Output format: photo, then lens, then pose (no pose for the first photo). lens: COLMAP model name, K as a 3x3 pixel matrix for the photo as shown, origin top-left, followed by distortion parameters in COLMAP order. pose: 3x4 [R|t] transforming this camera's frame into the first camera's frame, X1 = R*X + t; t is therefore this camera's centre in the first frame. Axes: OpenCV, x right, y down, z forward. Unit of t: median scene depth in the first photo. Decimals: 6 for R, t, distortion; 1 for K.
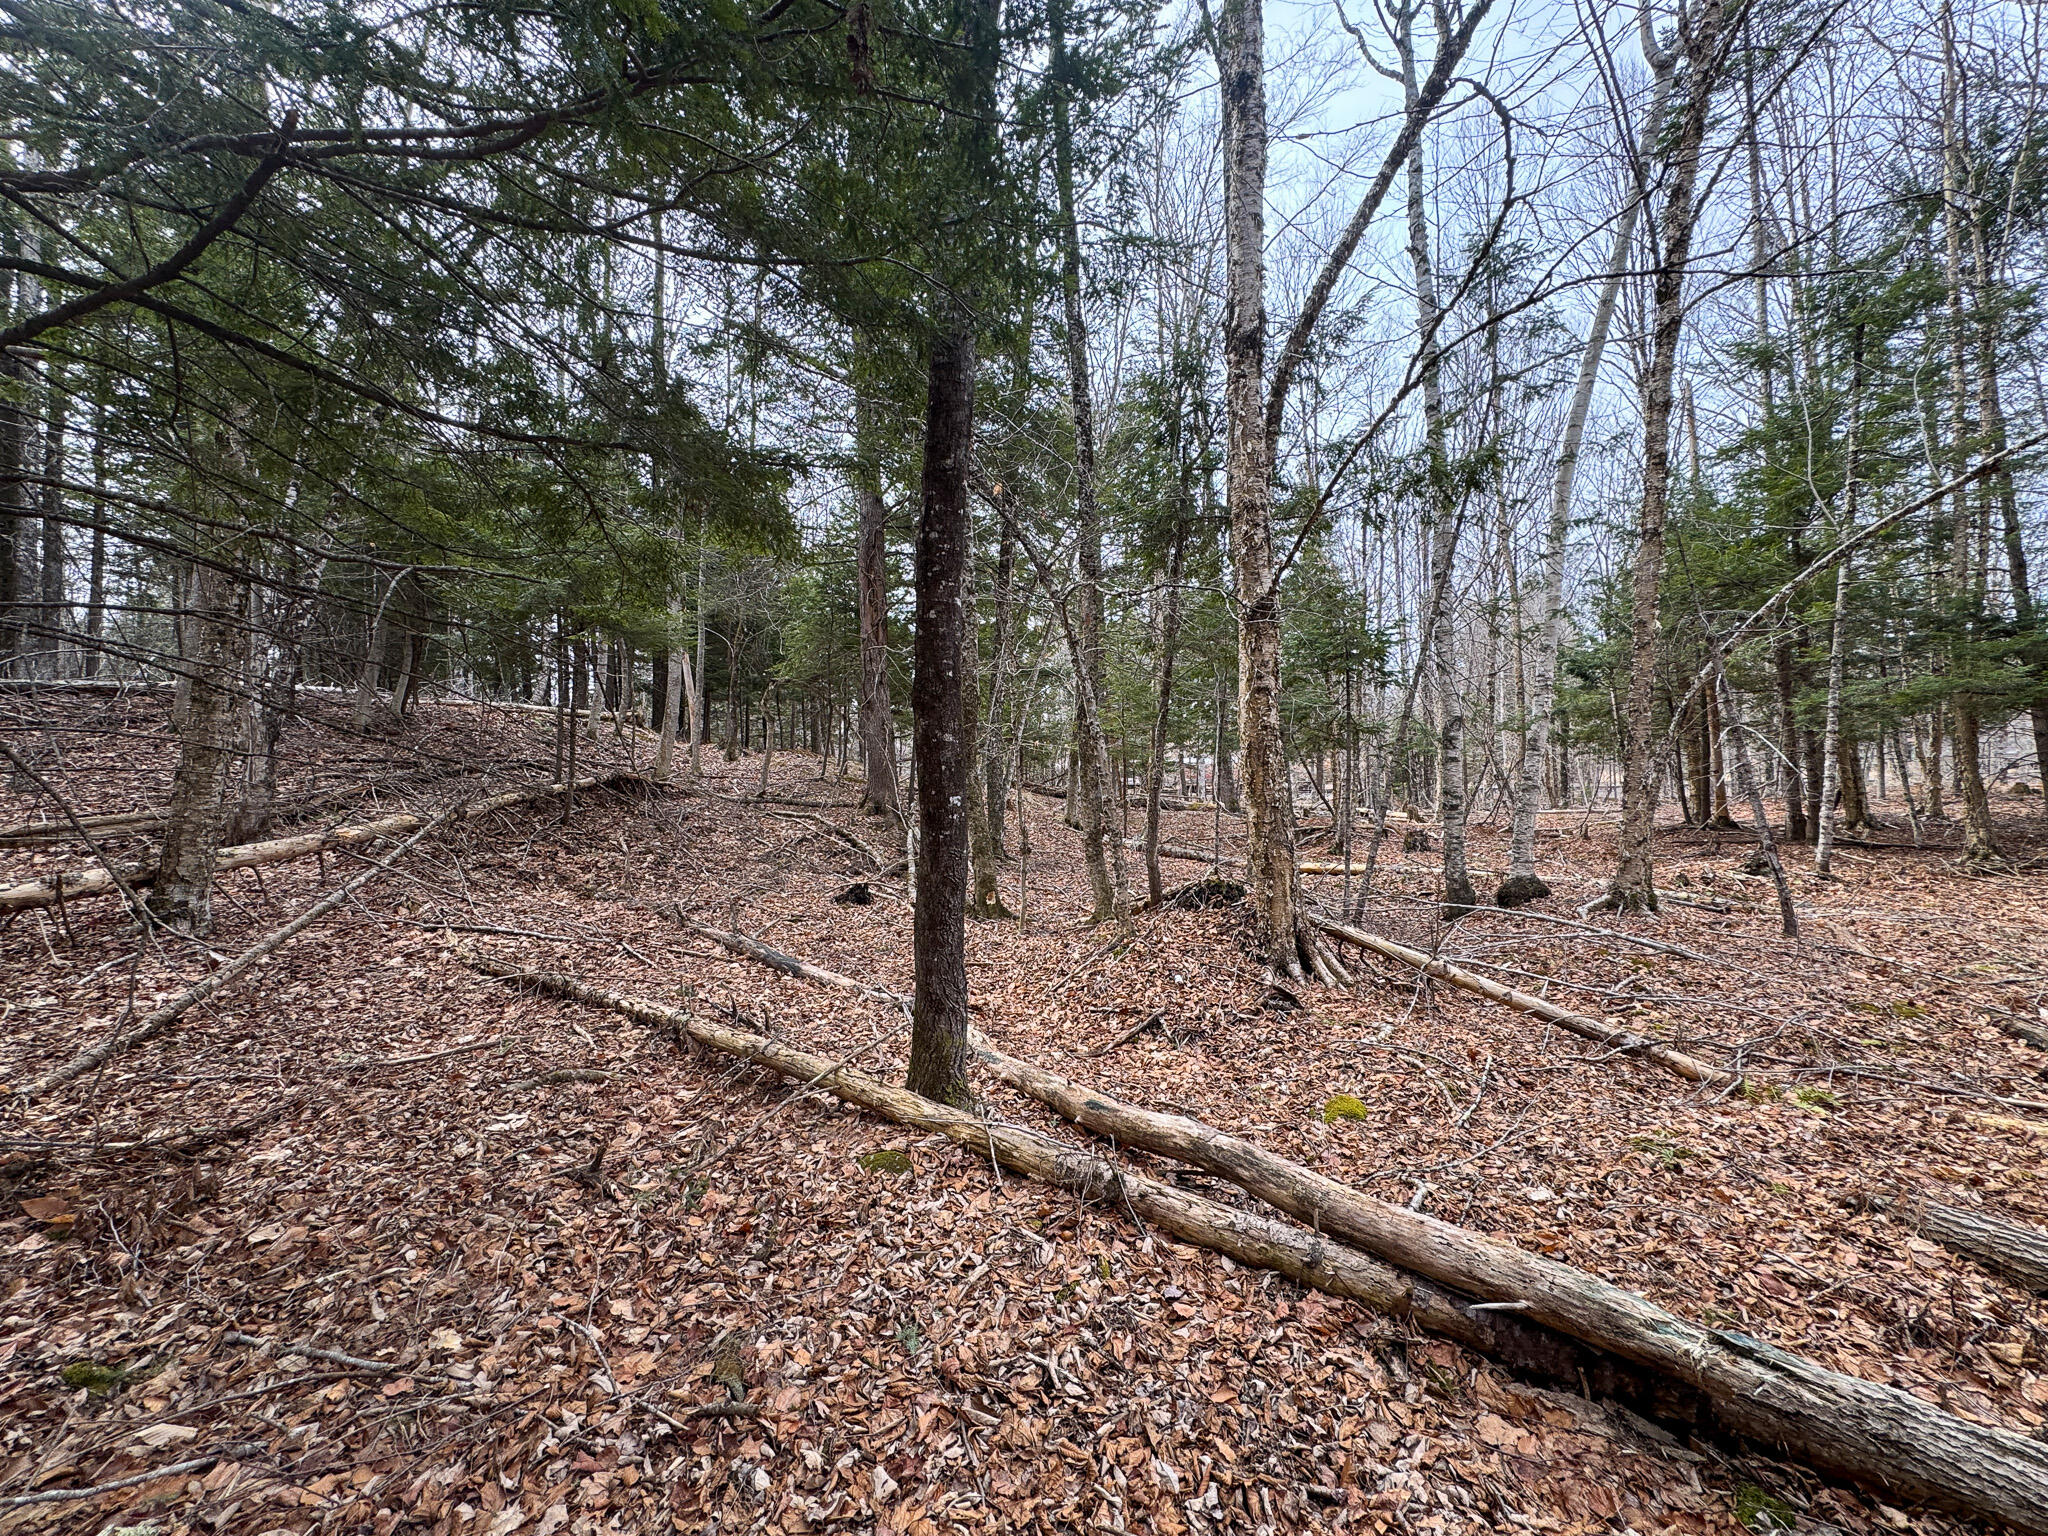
lens RADIAL K [[808.6, 0, 1024.0], [0, 808.6, 768.0], [0, 0, 1]] dist [-0.000728, 0.000523]
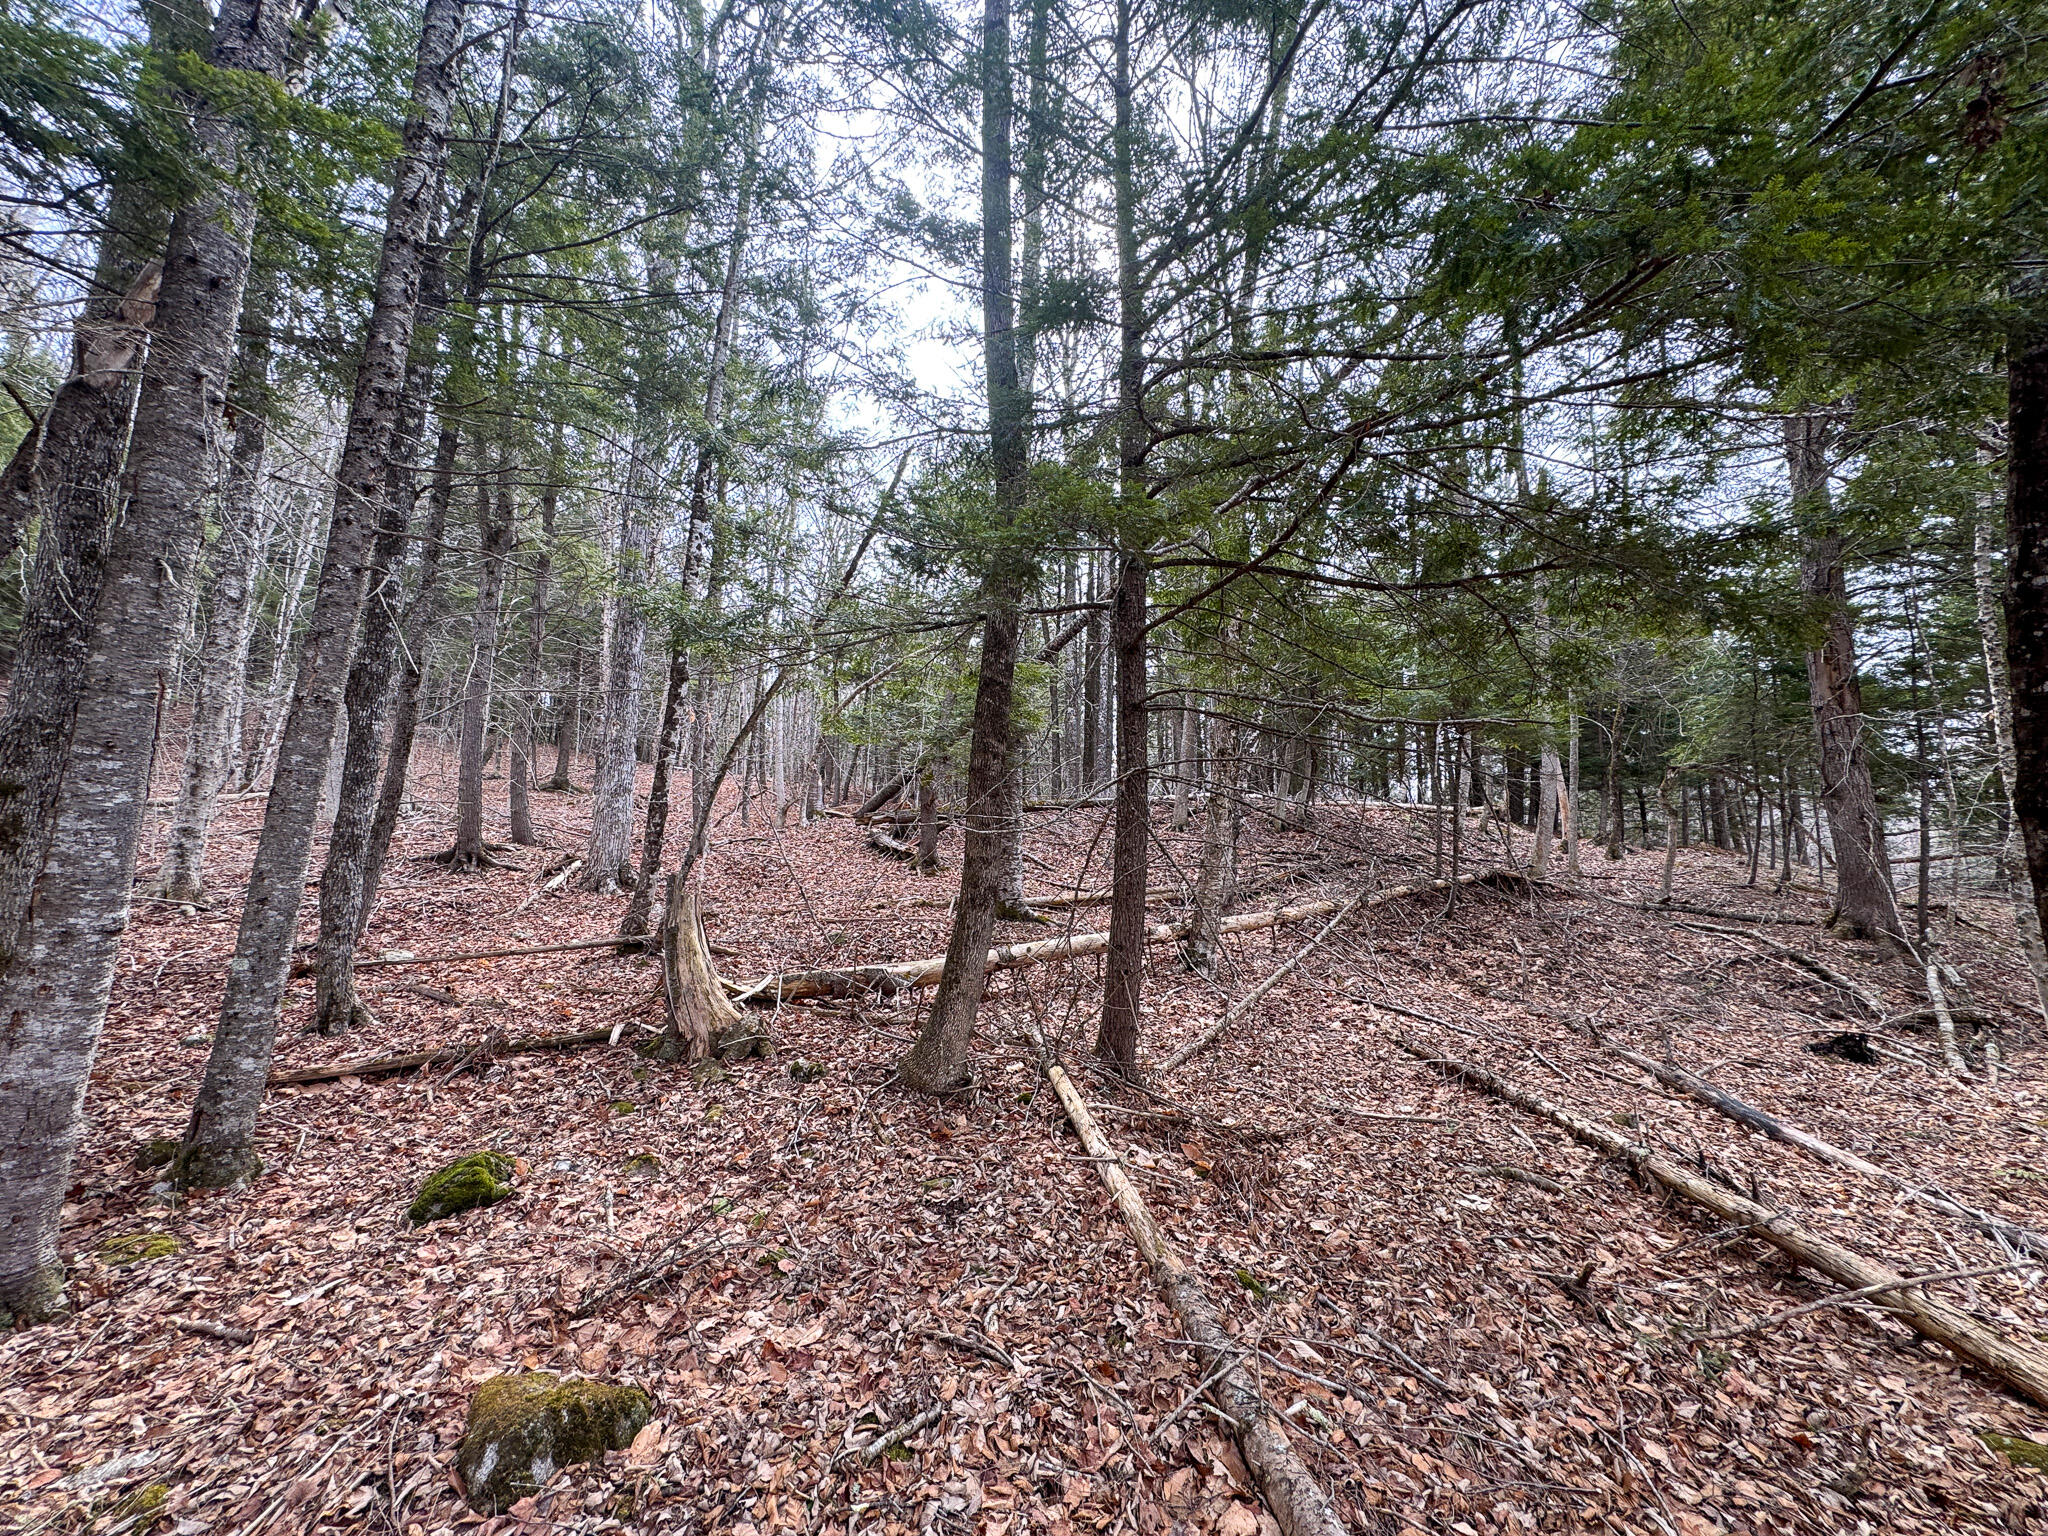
lens RADIAL K [[808.6, 0, 1024.0], [0, 808.6, 768.0], [0, 0, 1]] dist [-0.000728, 0.000523]
pose [[0.592270, -0.061563, -0.803384, -0.058590], [-0.024968, 0.995196, -0.094669, -0.017413], [0.805353, 0.076128, 0.587887, -0.116773]]
